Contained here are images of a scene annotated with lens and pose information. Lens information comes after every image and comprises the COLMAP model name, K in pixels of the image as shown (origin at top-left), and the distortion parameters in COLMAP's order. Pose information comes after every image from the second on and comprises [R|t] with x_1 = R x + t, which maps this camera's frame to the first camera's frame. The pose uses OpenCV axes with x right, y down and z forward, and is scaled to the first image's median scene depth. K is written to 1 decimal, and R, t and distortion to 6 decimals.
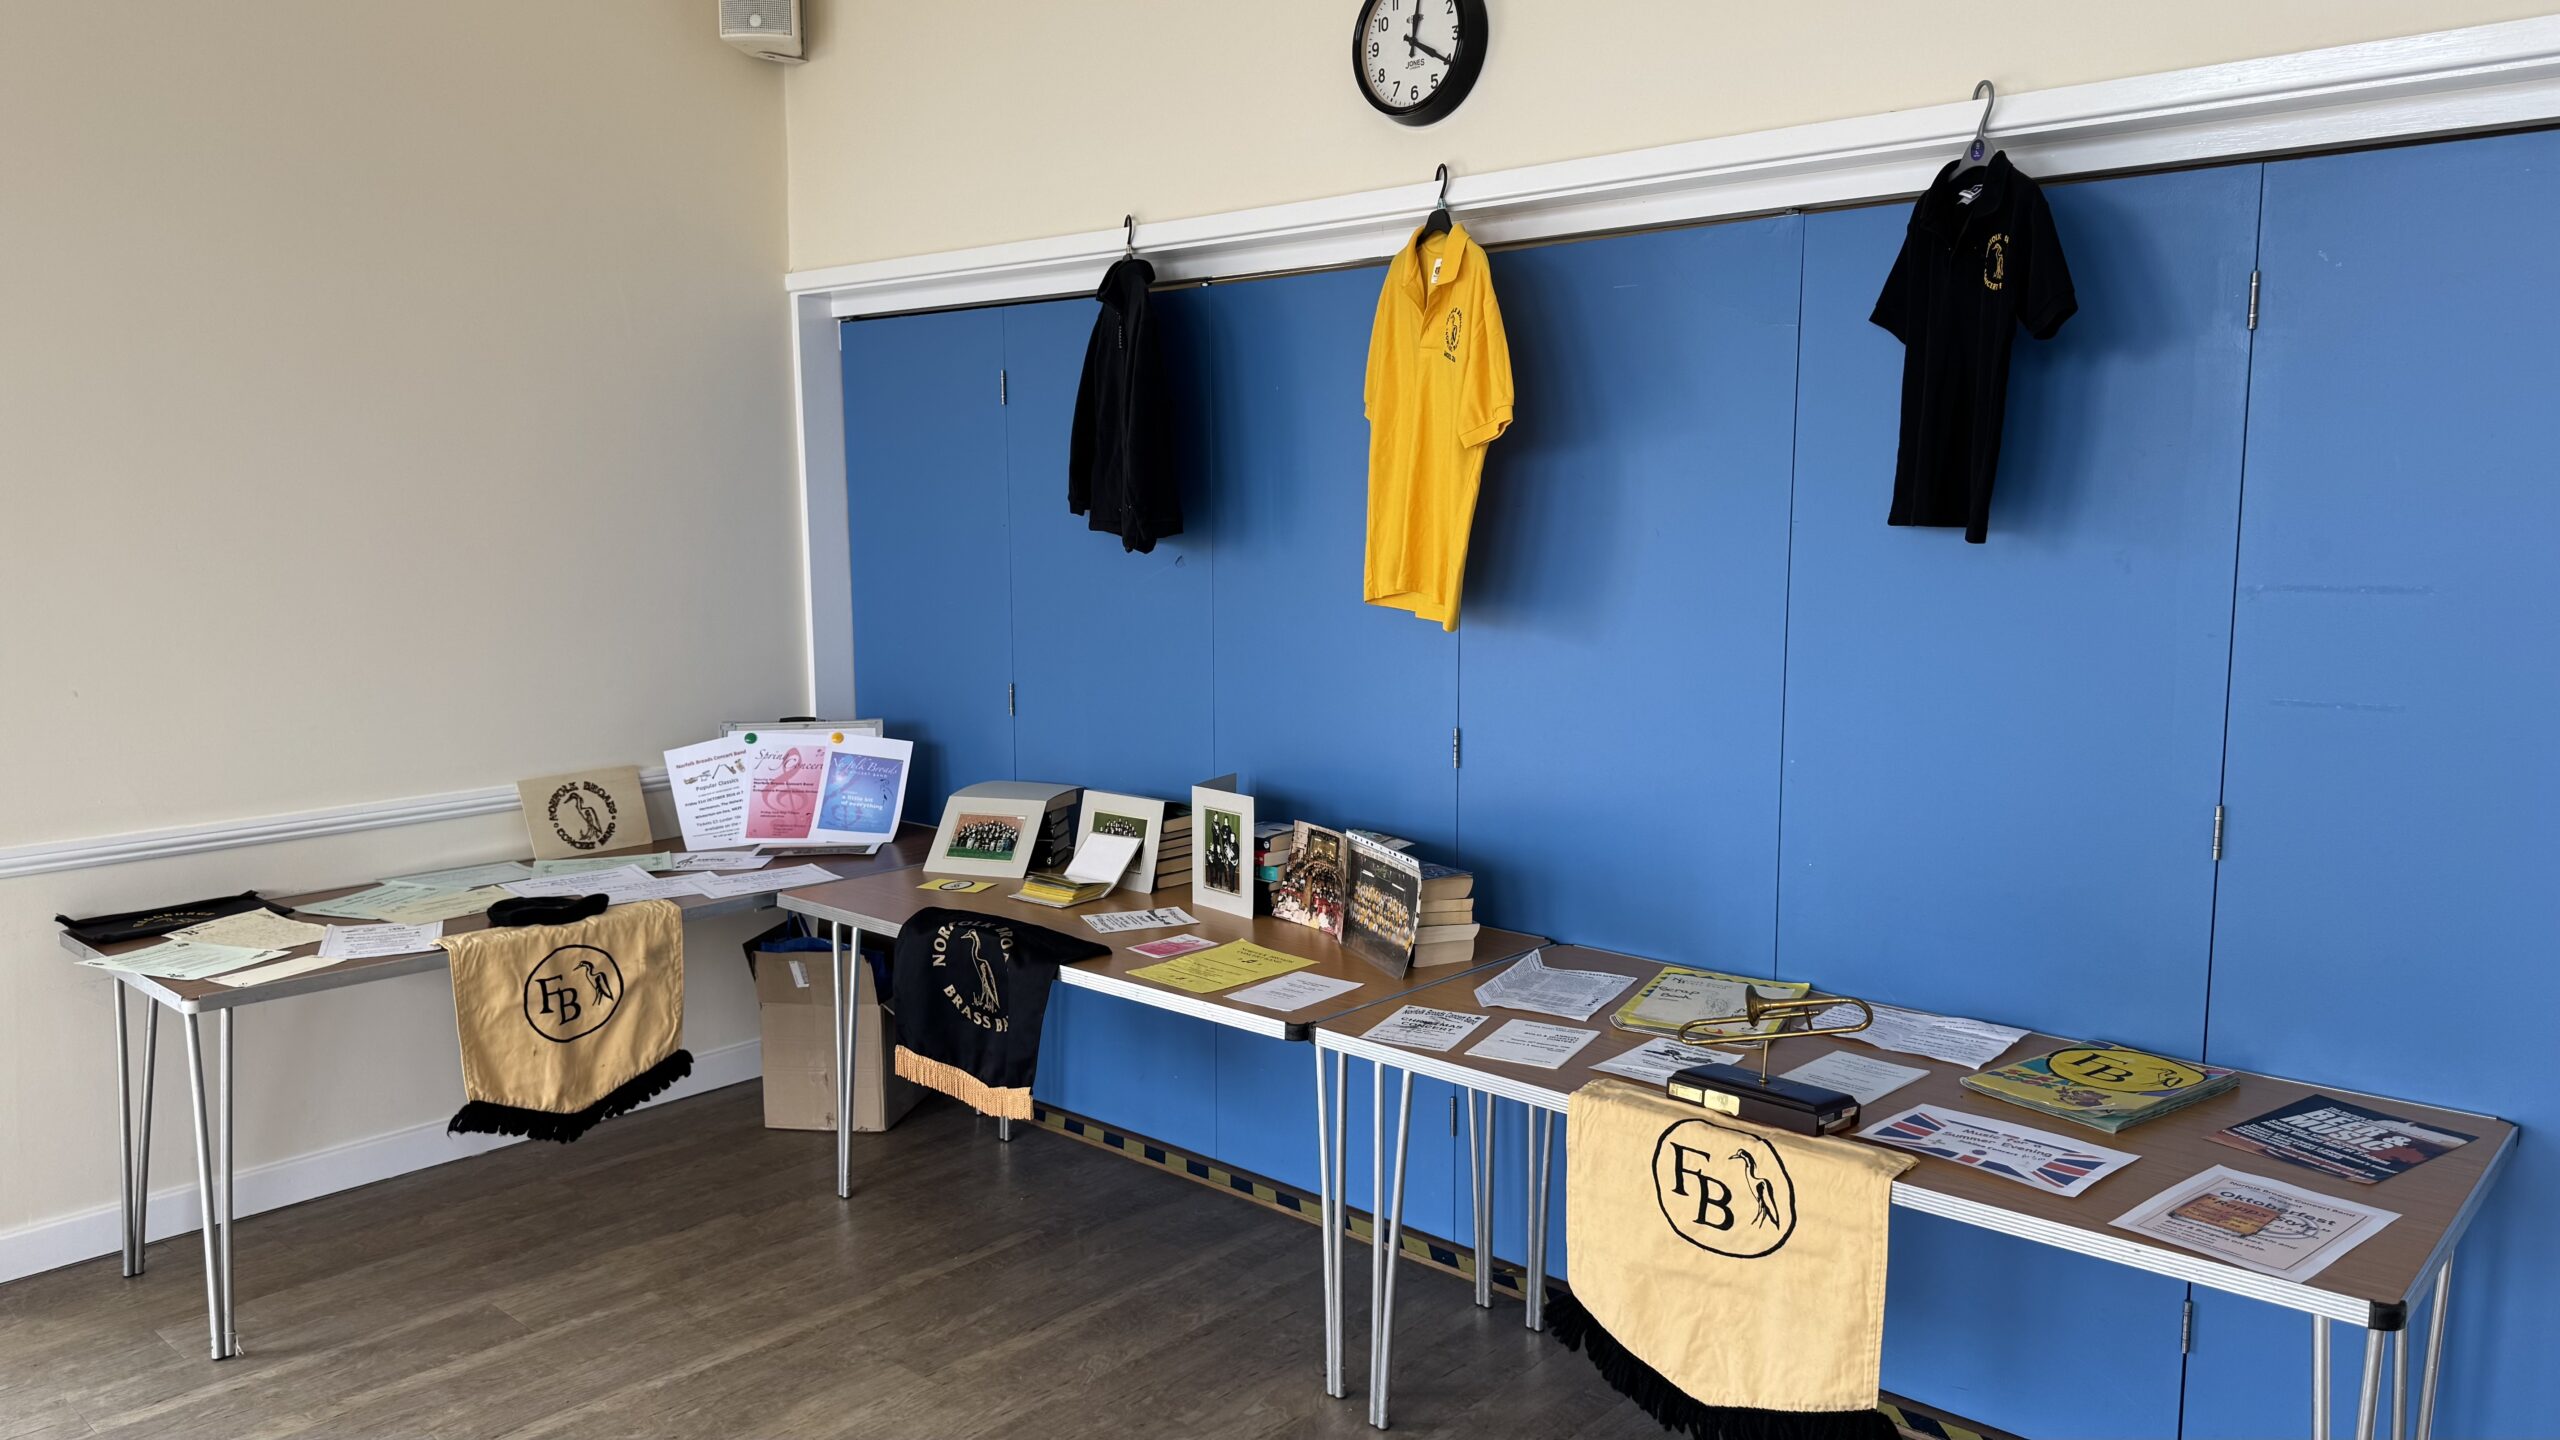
lens RADIAL K [[1826.5, 0, 1276.7], [0, 1826.5, 730.1], [0, 0, 1]] dist [0.072154, -0.095973]
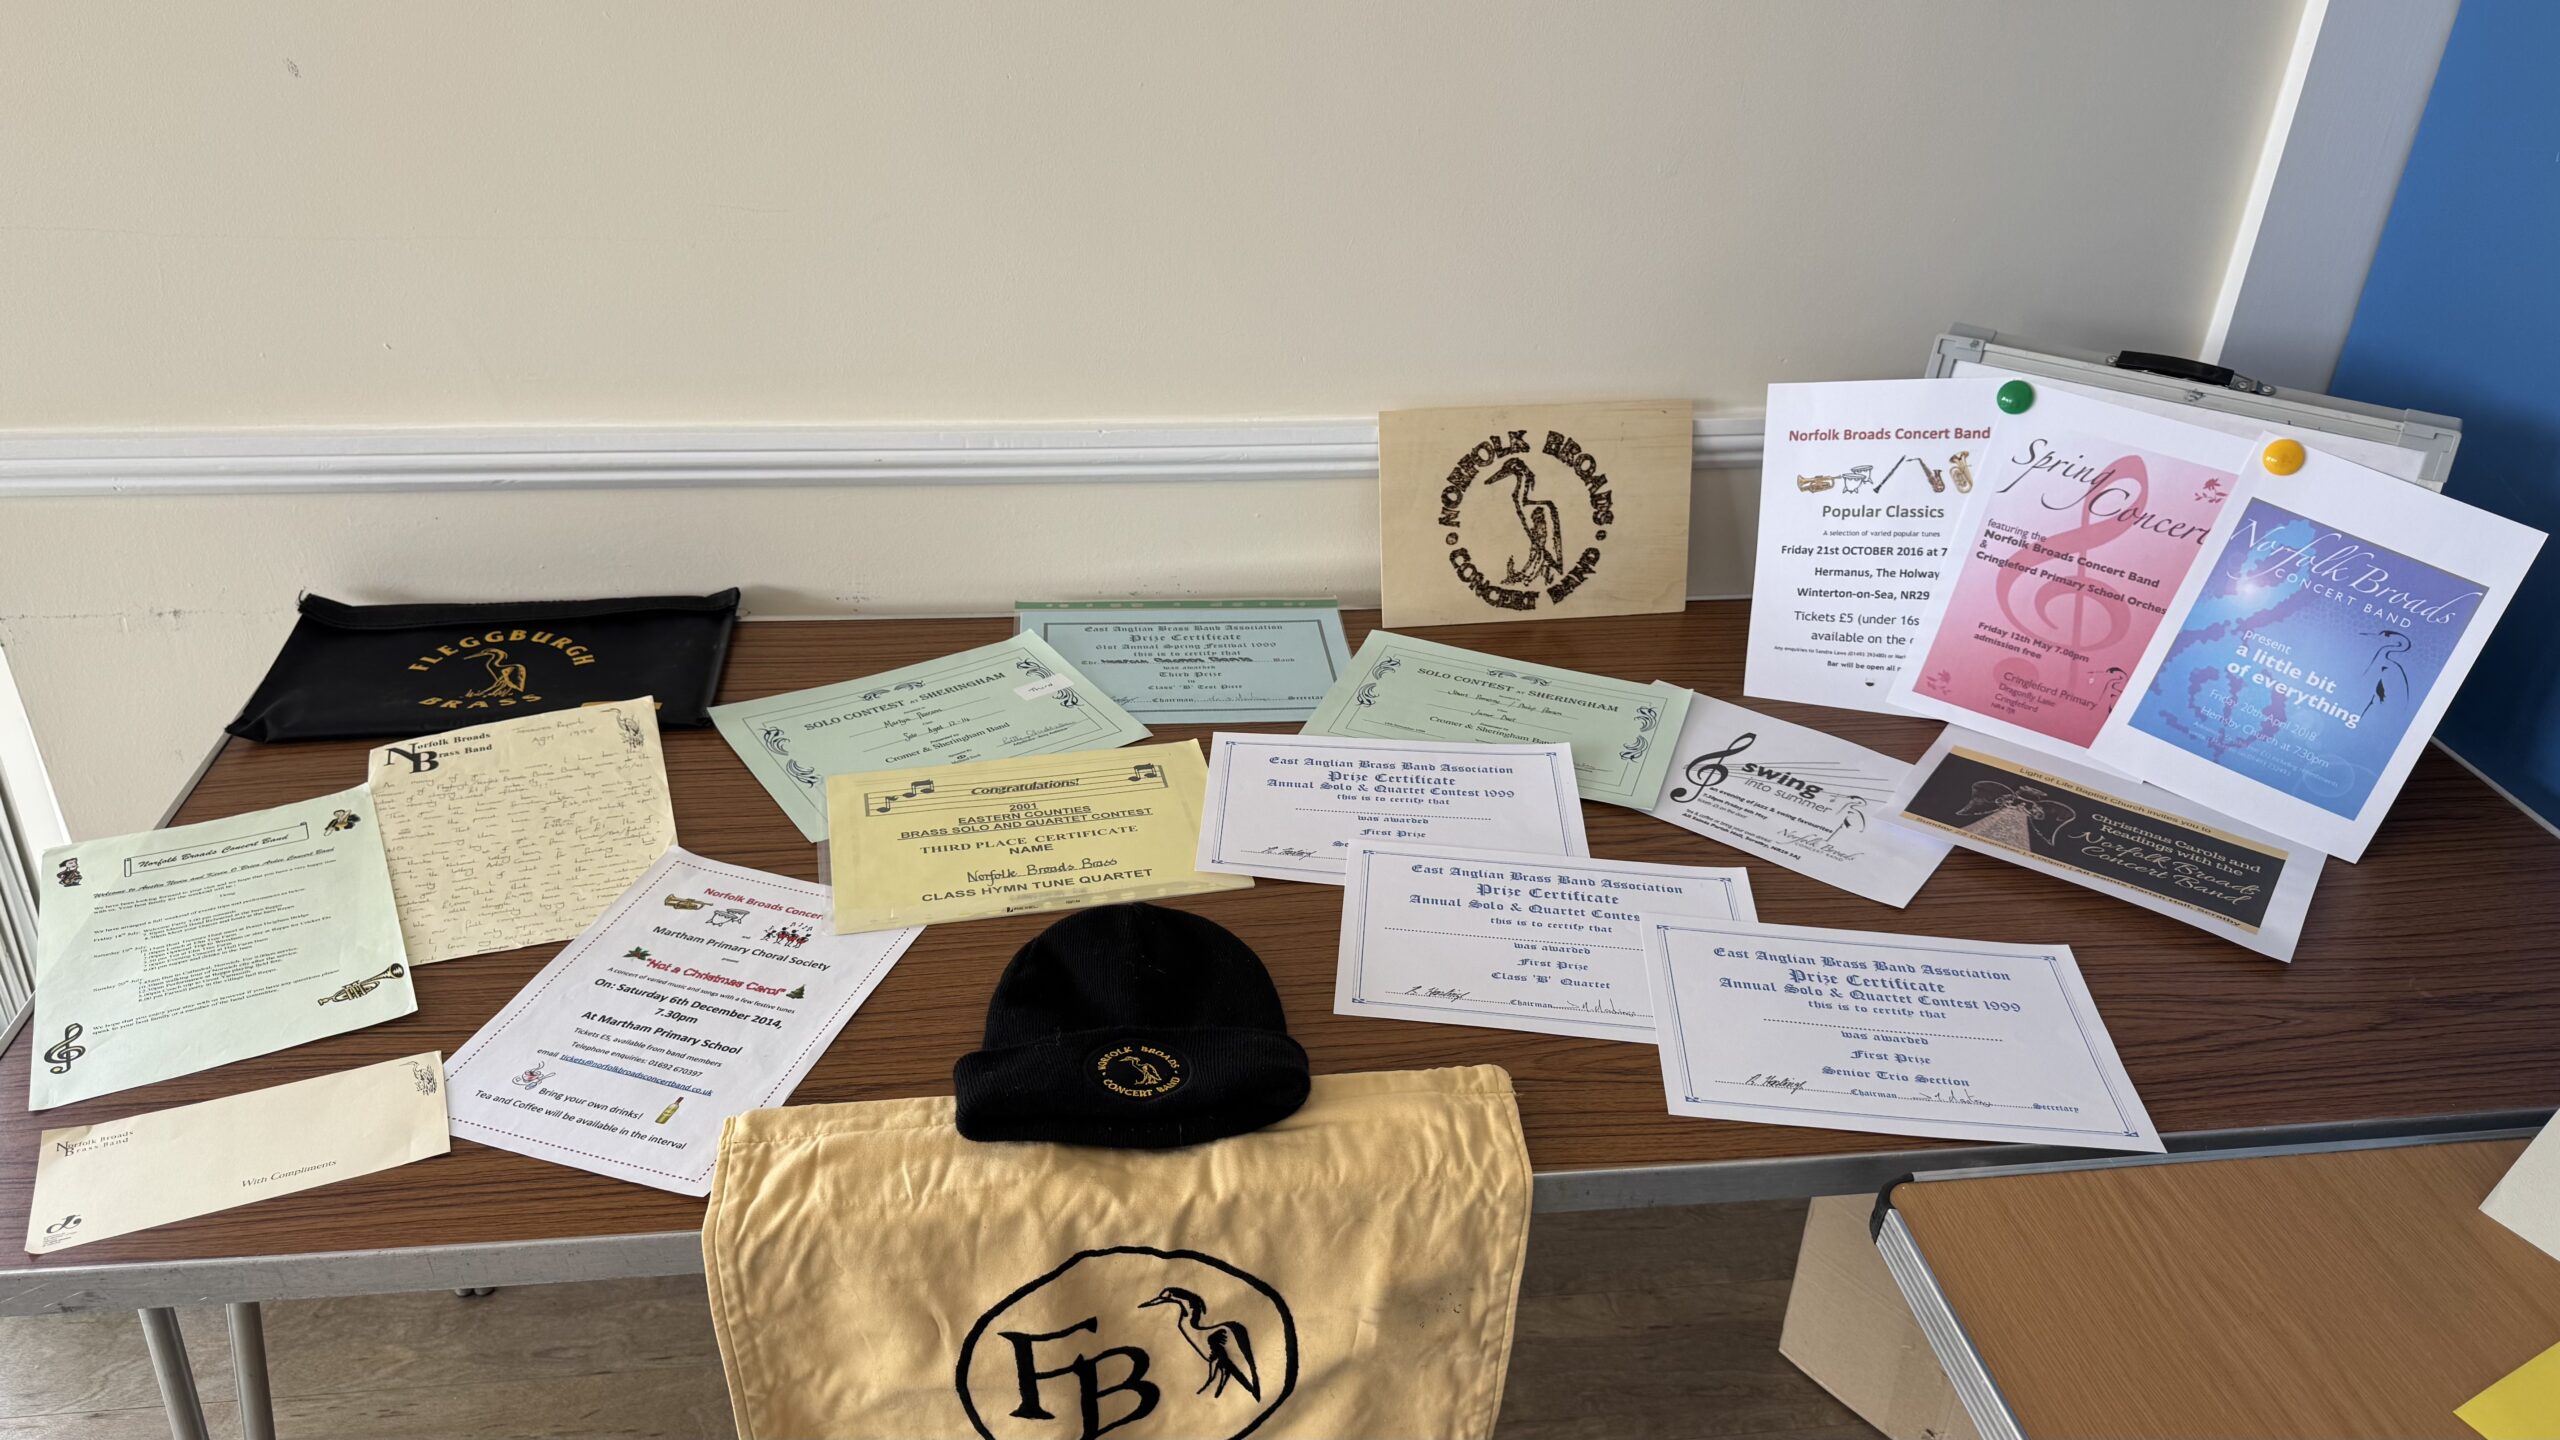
lens RADIAL K [[1826.5, 0, 1276.7], [0, 1826.5, 730.1], [0, 0, 1]] dist [0.072154, -0.095973]
pose [[0.770935, 0.347362, -0.533854, -0.193288], [-0.127369, 0.905338, 0.405142, -0.063422], [0.624049, -0.244341, 0.742200, 0.663386]]
